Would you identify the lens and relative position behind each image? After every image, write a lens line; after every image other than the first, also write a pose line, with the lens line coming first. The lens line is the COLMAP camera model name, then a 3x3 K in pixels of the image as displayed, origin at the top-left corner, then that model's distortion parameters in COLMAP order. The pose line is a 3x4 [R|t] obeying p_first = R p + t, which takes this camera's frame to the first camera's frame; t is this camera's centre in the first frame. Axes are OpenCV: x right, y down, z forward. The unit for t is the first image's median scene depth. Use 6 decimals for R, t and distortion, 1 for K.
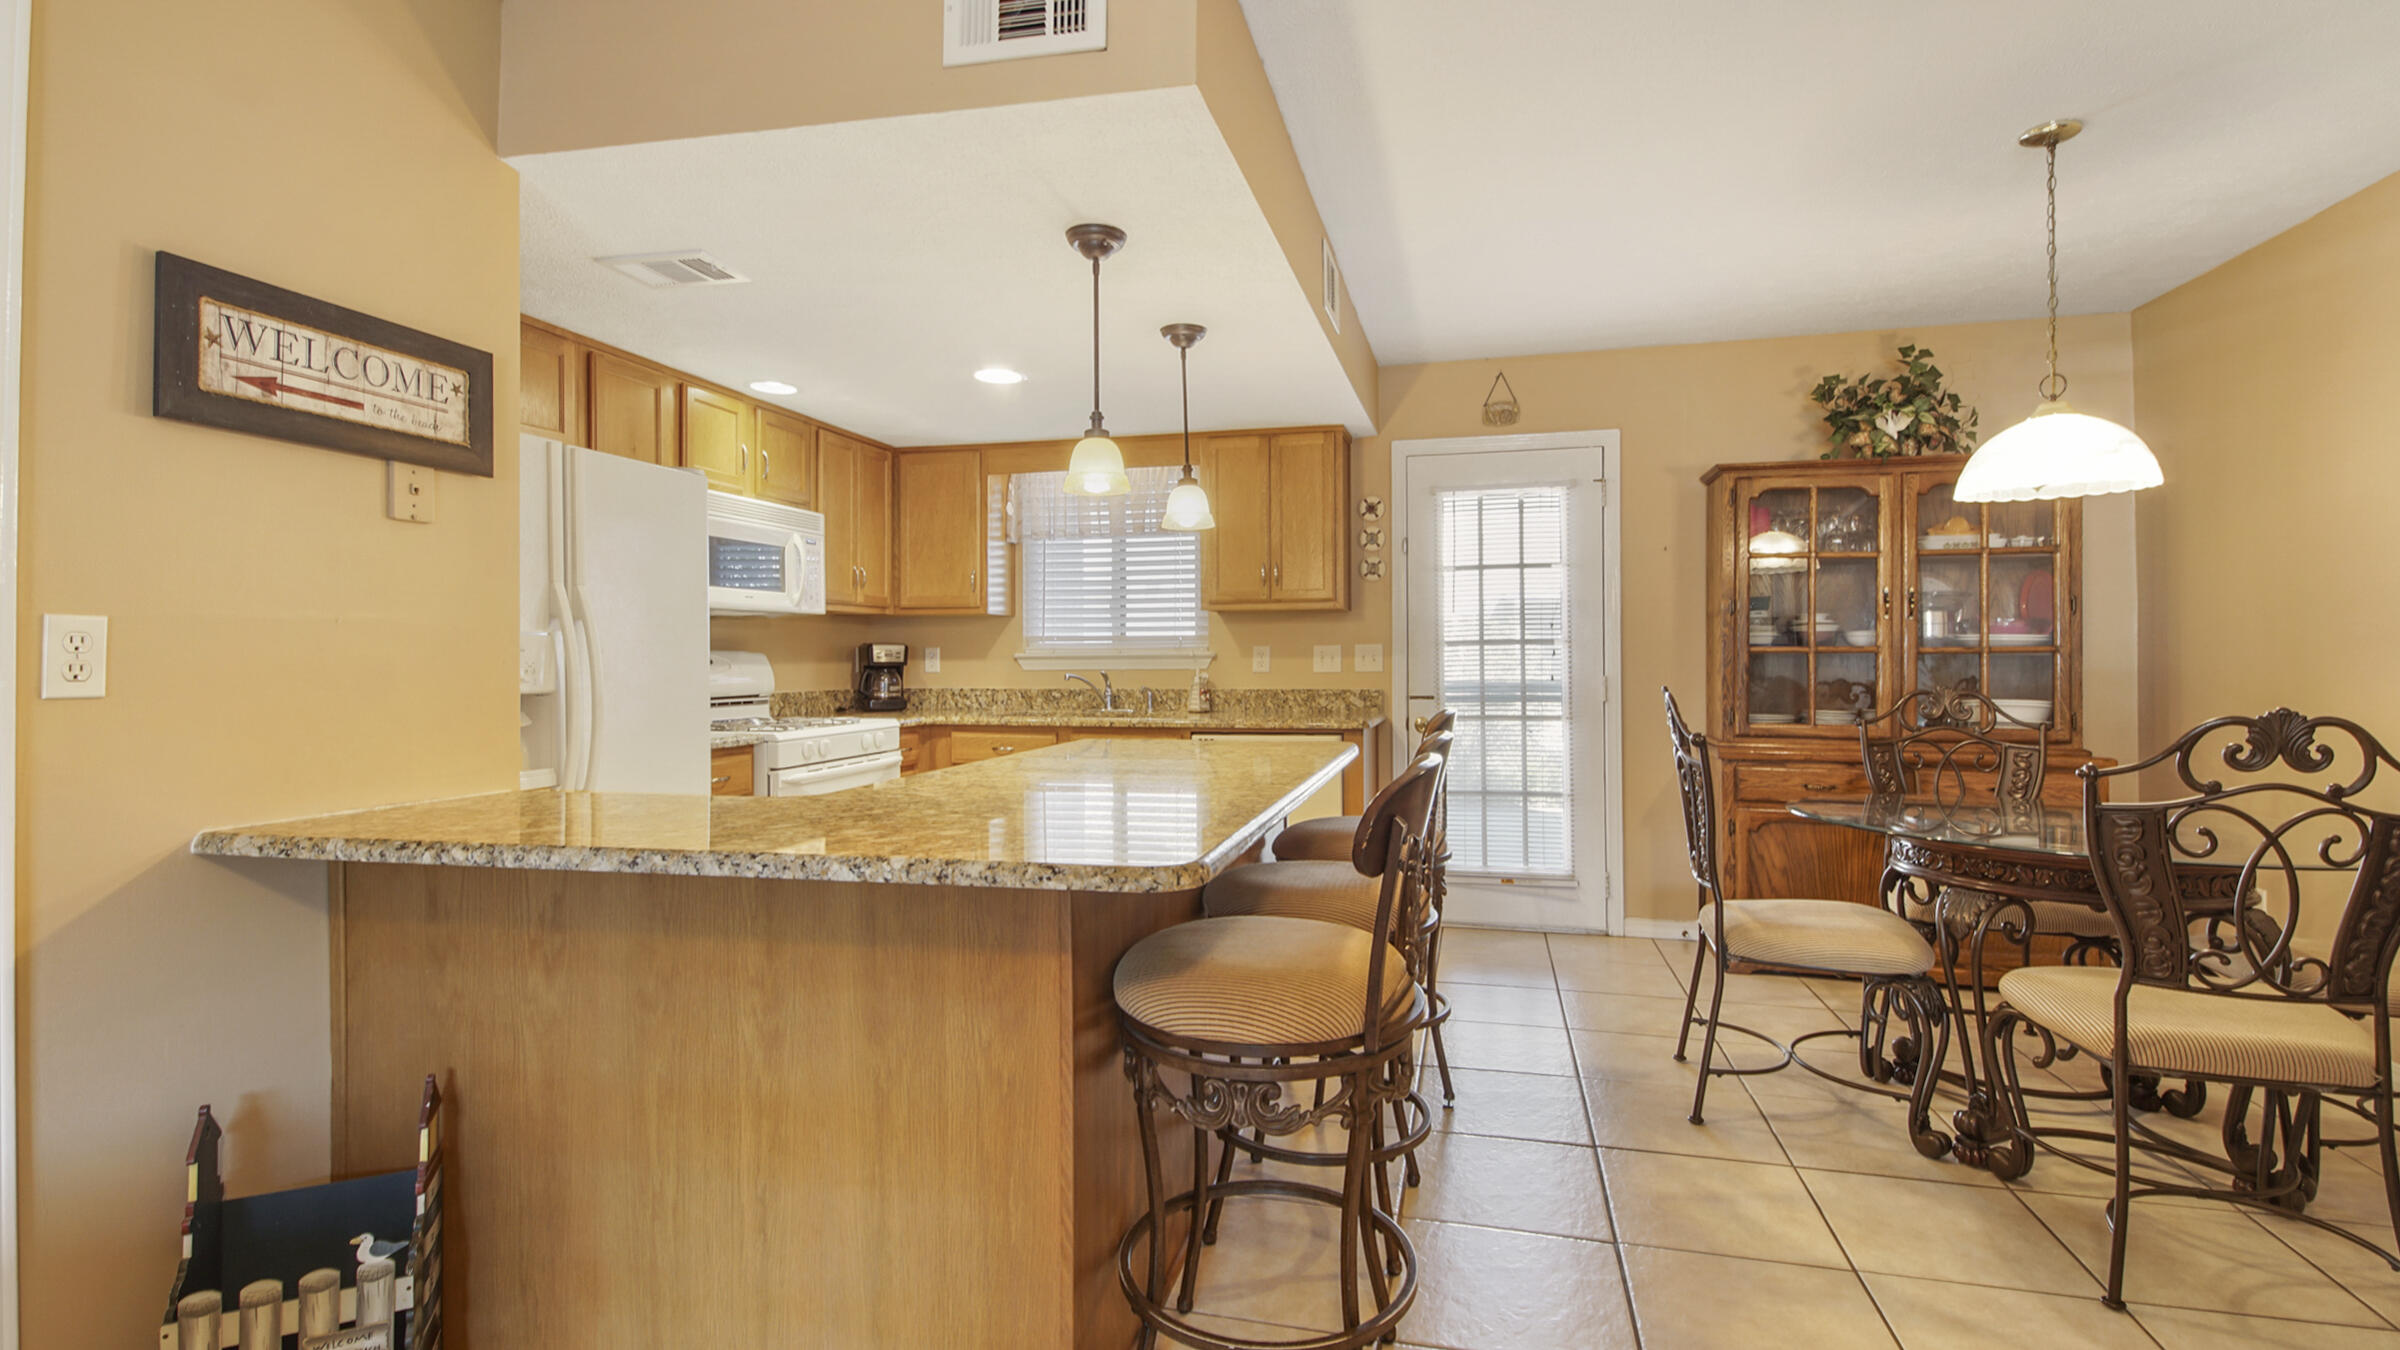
lens RADIAL K [[1098.7, 0, 1200.0], [0, 1098.7, 675.0], [0, 0, 1]] dist [0.031862, -0.000092]
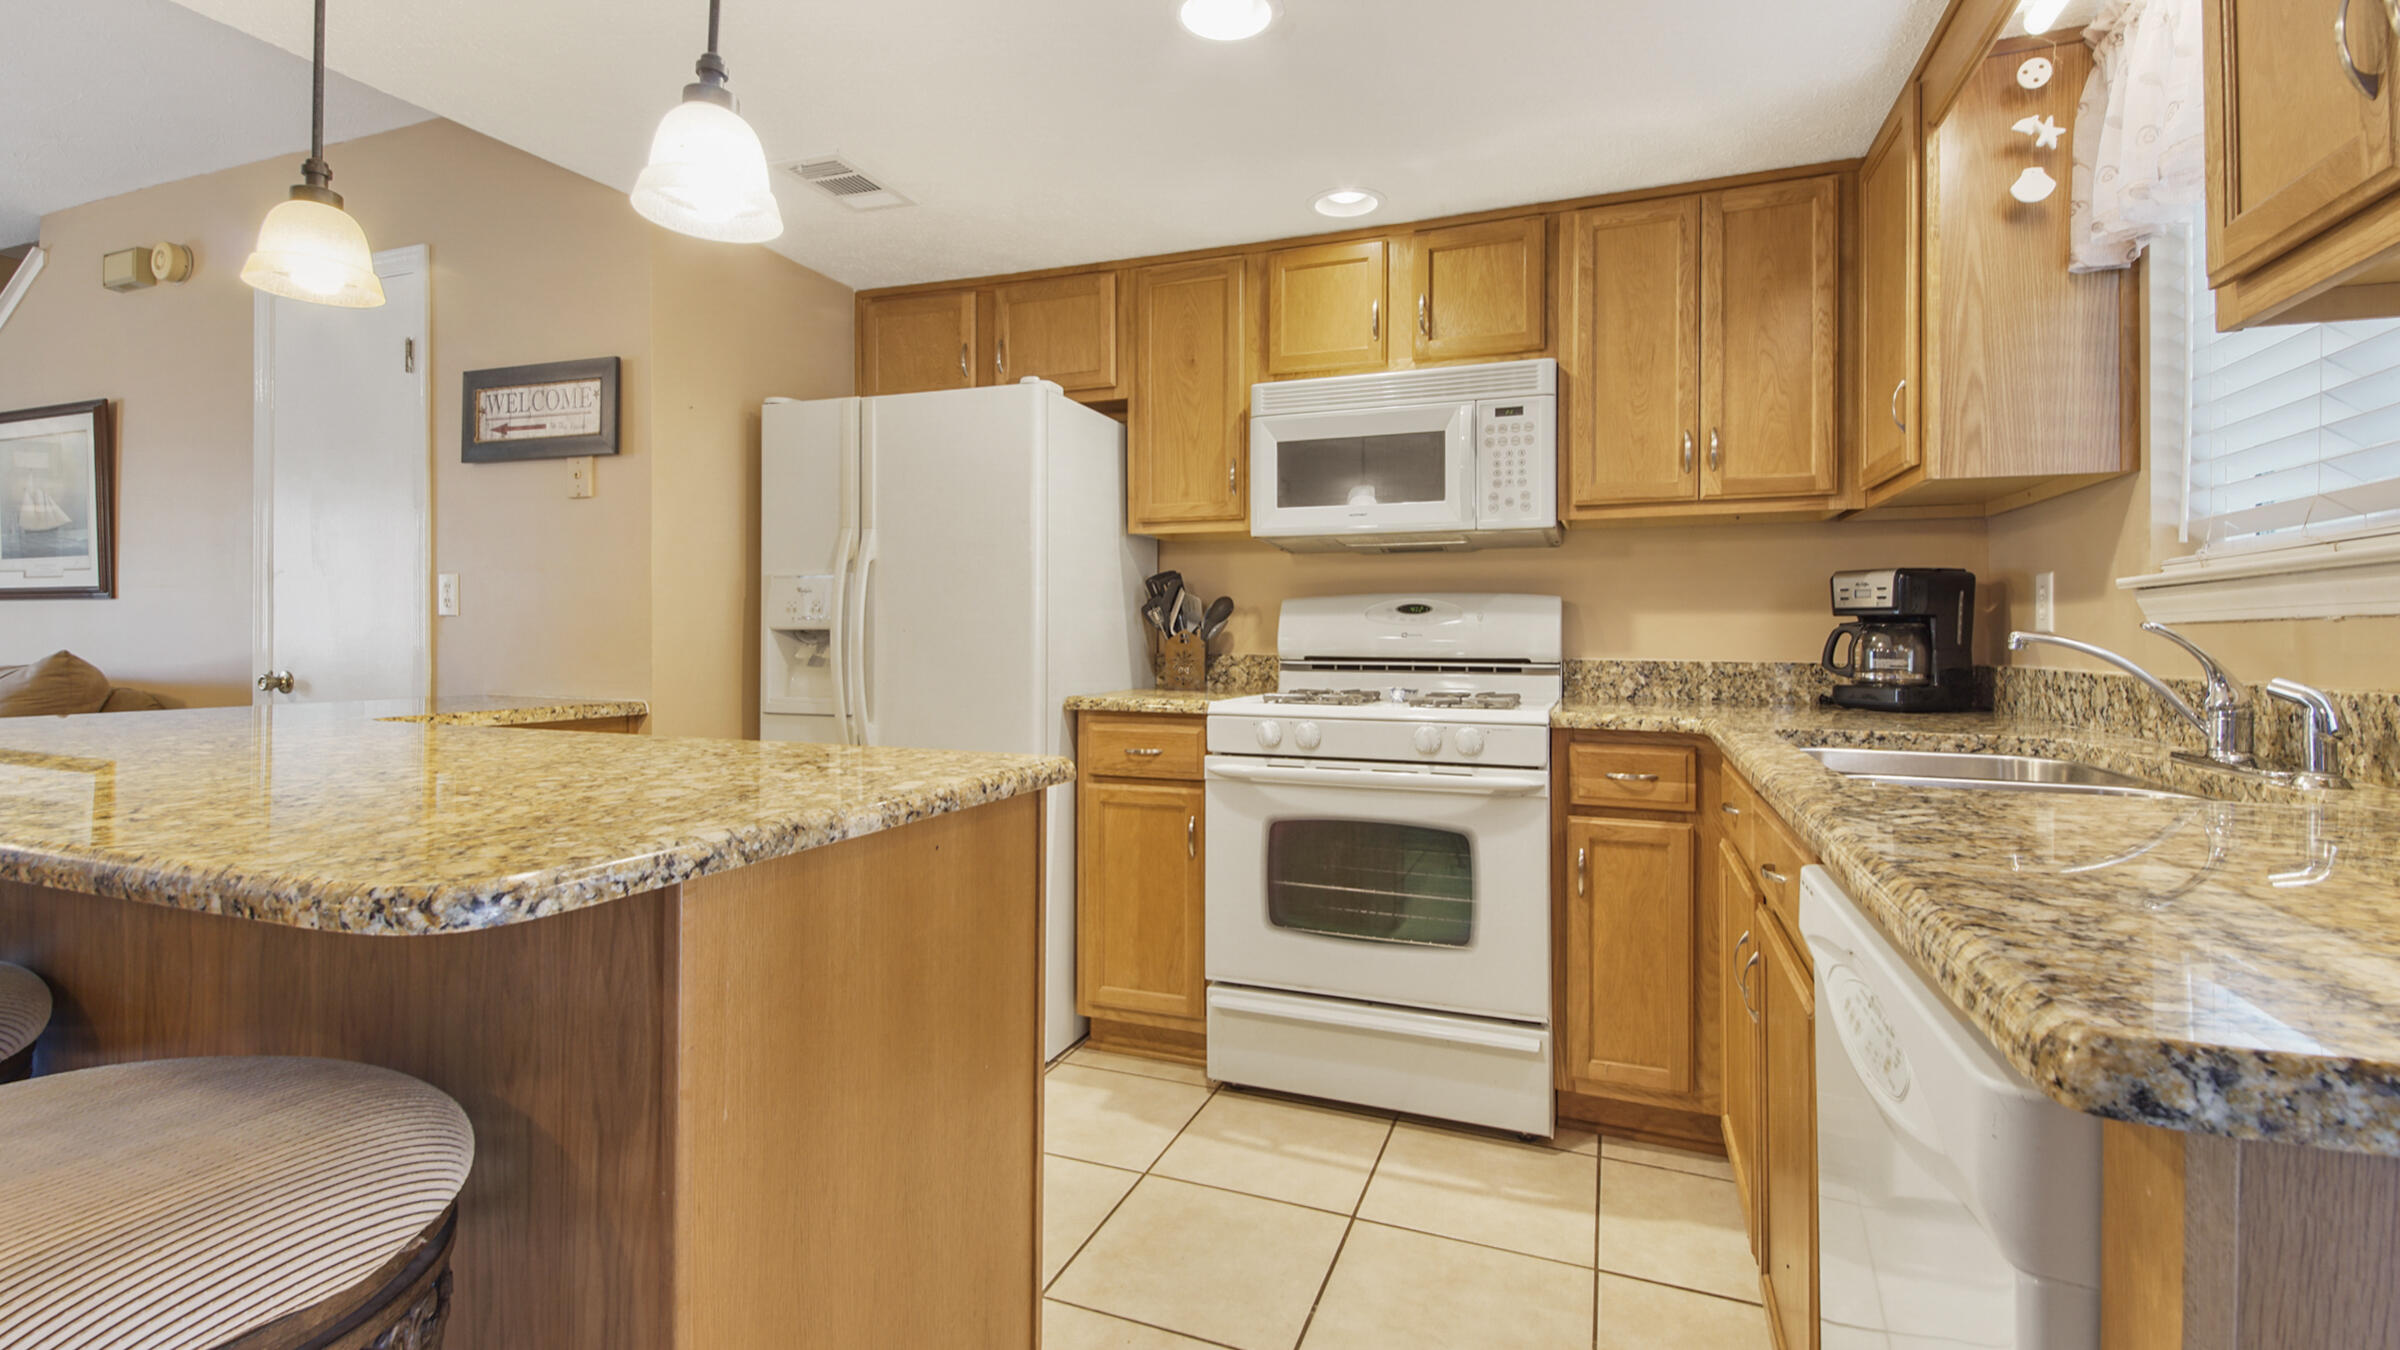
lens RADIAL K [[1050.1, 0, 1211.7], [0, 1050.1, 635.2], [0, 0, 1]] dist [0.023106, -0.016109]
pose [[-0.105159, 0.003695, -0.994449, 0.246183], [-0.023082, 0.999715, 0.006155, 0.004382], [0.994187, 0.023601, -0.105044, 0.891069]]
